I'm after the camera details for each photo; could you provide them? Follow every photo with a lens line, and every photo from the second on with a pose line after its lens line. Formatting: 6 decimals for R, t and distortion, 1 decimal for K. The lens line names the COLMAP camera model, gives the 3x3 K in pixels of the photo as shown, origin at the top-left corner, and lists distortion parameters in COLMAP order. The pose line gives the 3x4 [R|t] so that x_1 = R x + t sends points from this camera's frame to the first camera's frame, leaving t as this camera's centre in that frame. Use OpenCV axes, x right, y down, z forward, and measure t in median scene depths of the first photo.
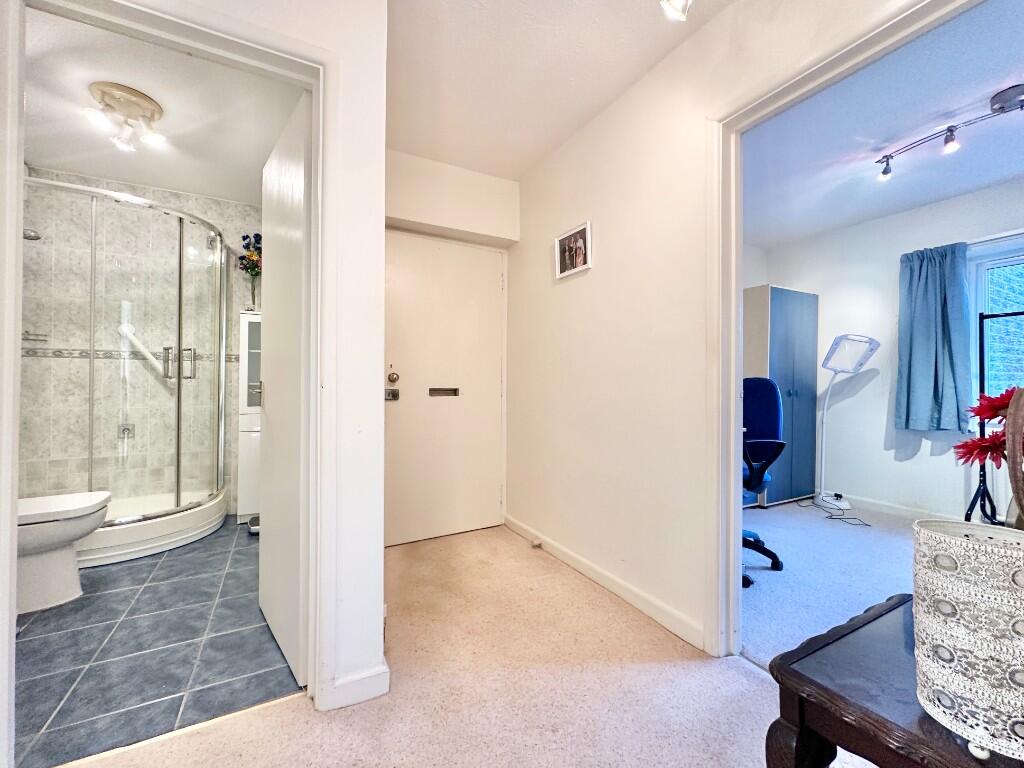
lens RADIAL K [[427.7, 0, 516.9], [0, 427.7, 382.0], [0, 0, 1]] dist [-0.000083, 0.000254]
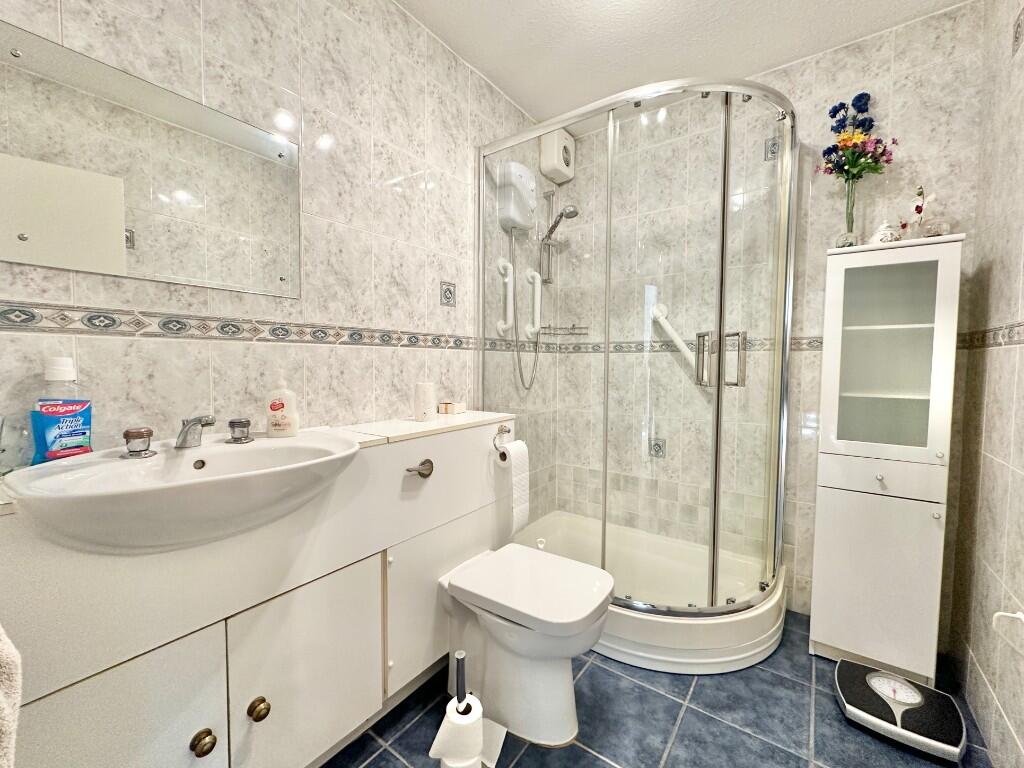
lens RADIAL K [[409.0, 0, 507.9], [0, 409.0, 382.7], [0, 0, 1]] dist [-0.000562, 0.000219]
pose [[0.406937, 0.046472, -0.912273, -0.355266], [0.009478, 0.998436, 0.055089, -0.040190], [0.913407, -0.031064, 0.405860, 0.455936]]
